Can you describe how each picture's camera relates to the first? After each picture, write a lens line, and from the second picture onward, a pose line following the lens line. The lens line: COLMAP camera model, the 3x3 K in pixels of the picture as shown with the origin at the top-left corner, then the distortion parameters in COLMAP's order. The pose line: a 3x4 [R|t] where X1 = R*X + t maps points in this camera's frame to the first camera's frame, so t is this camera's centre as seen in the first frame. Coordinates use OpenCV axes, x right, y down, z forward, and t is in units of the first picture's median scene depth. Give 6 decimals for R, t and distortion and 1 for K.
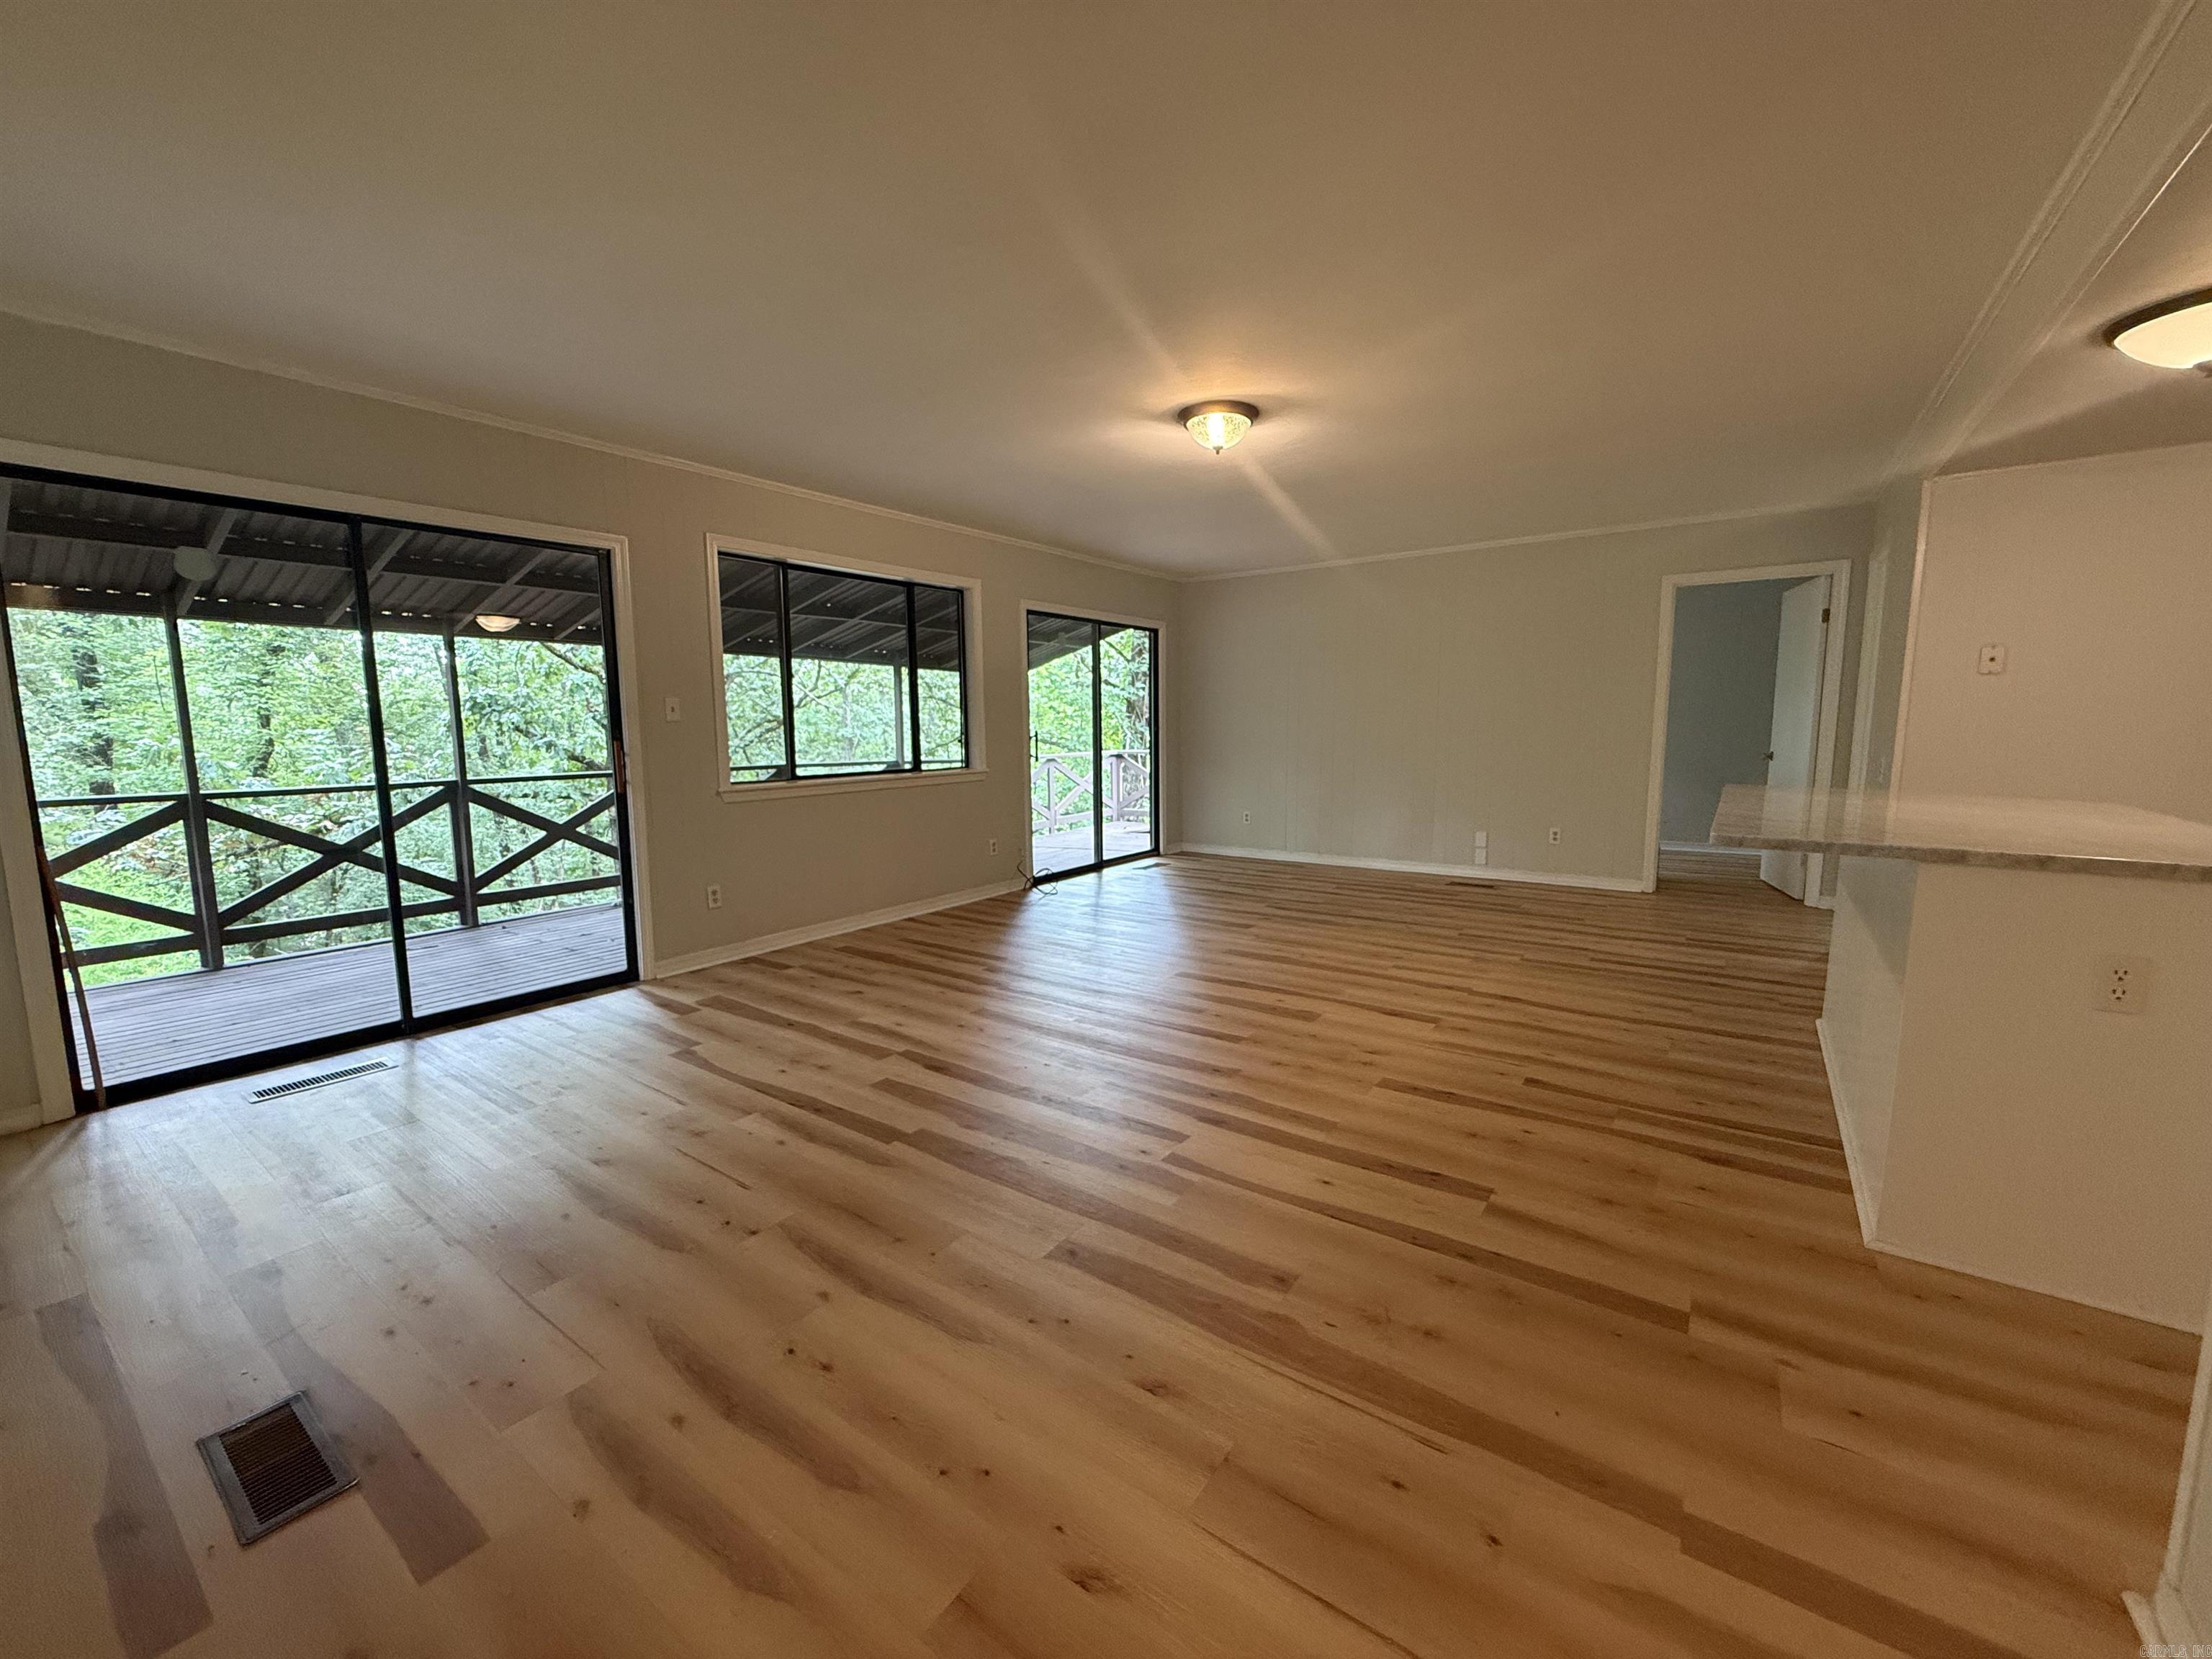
lens RADIAL K [[880.6, 0, 1103.5], [0, 880.6, 829.7], [0, 0, 1]] dist [0.000042, 0.000248]
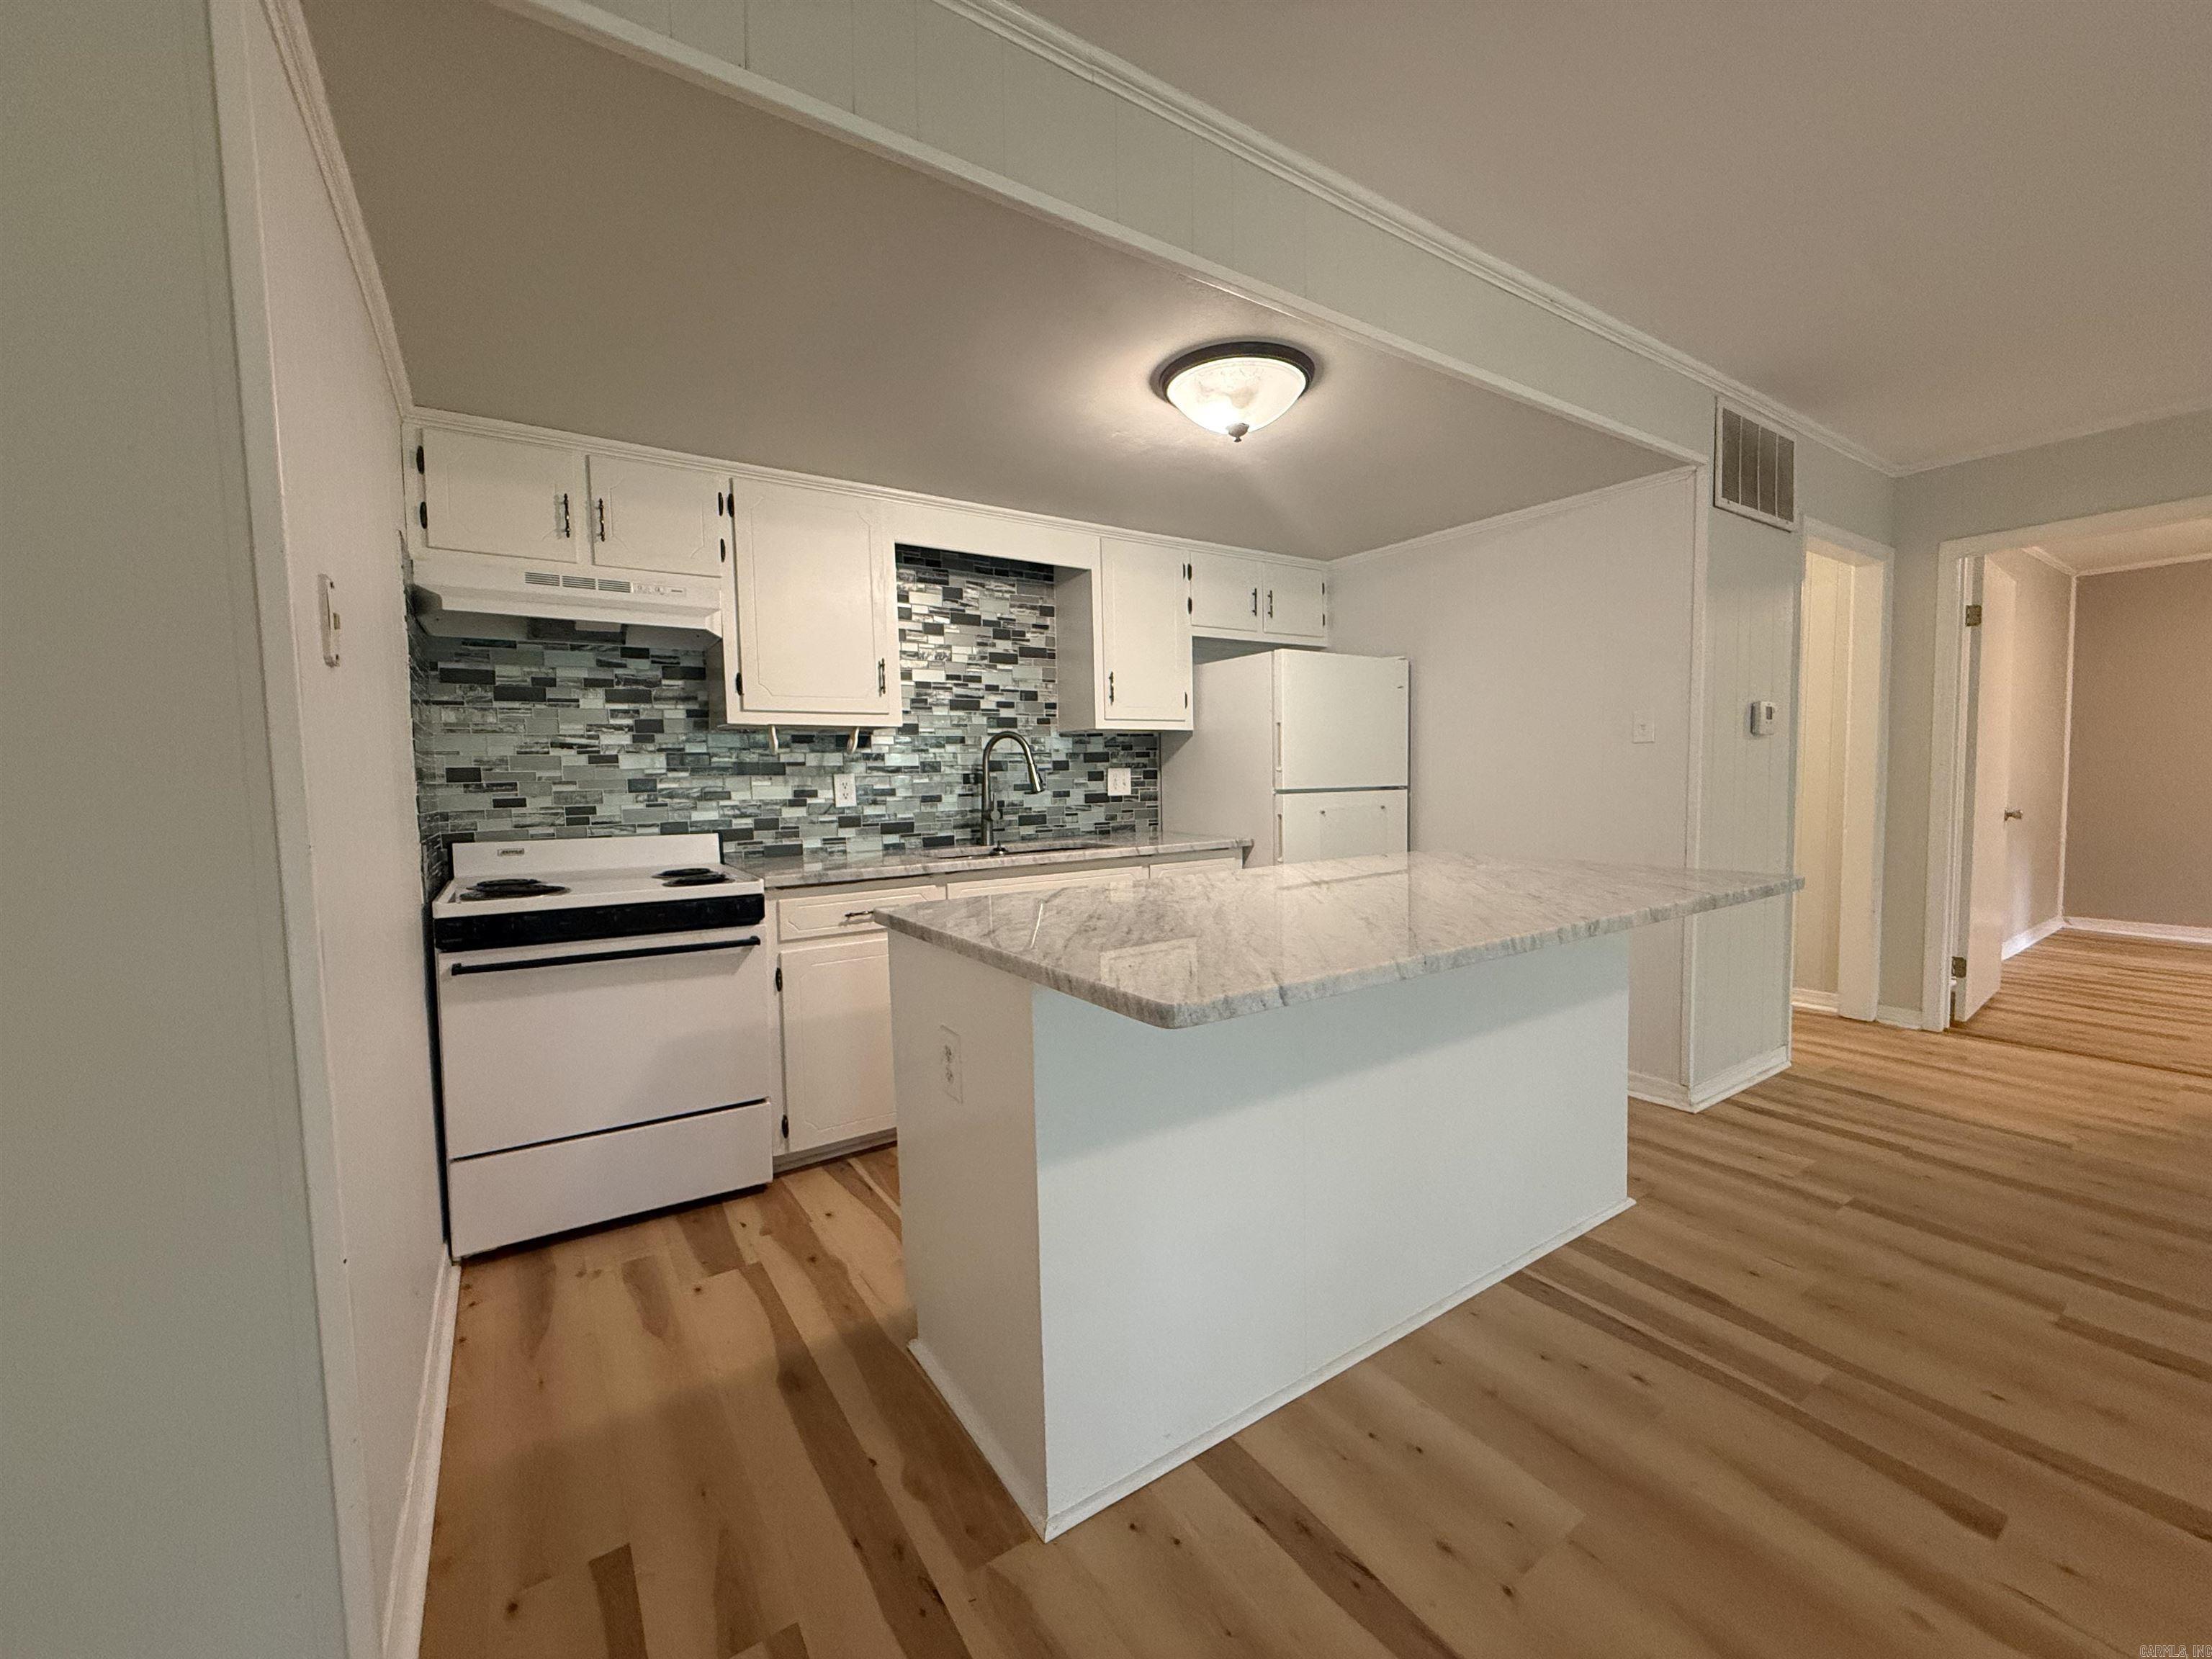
lens RADIAL K [[880.6, 0, 1101.4], [0, 880.6, 828.7], [0, 0, 1]] dist [0.000042, 0.000248]
pose [[-0.935896, -0.000233, 0.352275, 0.594809], [0.067714, 0.981233, 0.180546, -0.152065], [-0.345706, 0.192826, -0.918317, 1.189775]]
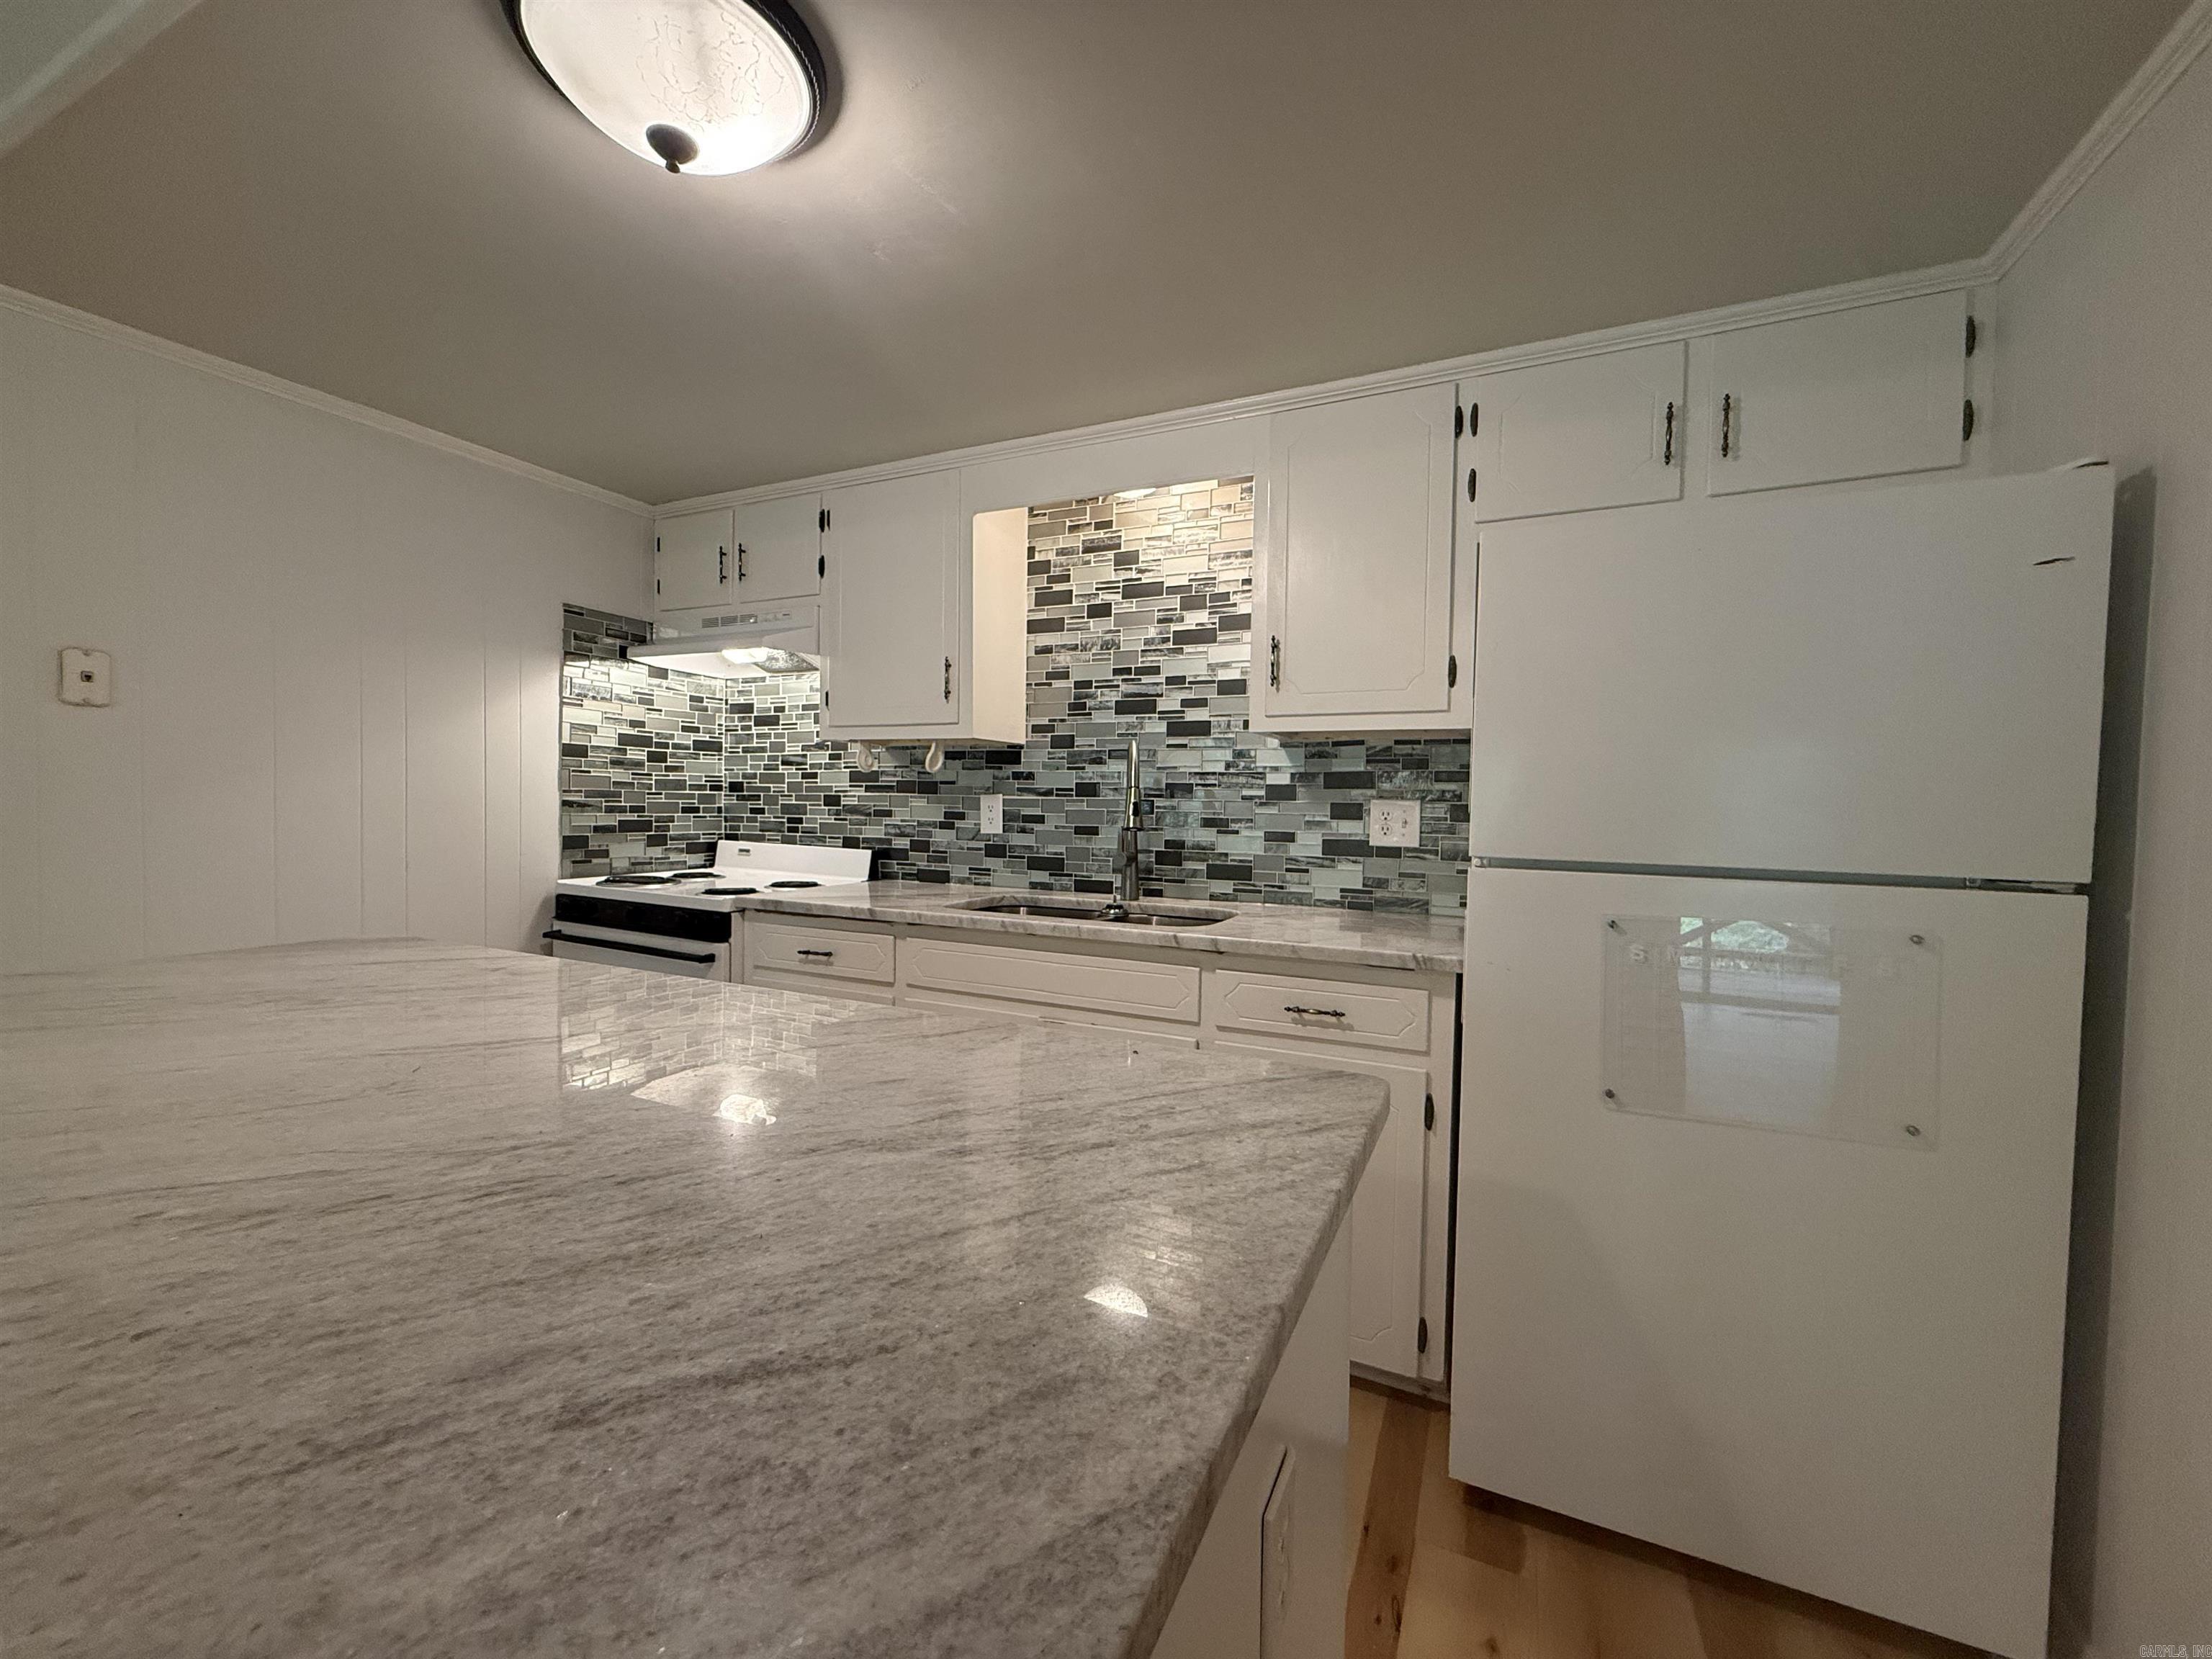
lens RADIAL K [[880.6, 0, 1103.6], [0, 880.6, 826.1], [0, 0, 1]] dist [0.000042, 0.000248]
pose [[-0.179706, -0.028907, 0.983296, 0.380810], [0.109589, 0.992758, 0.049214, -0.064916], [-0.977597, 0.116602, -0.175236, 0.504151]]
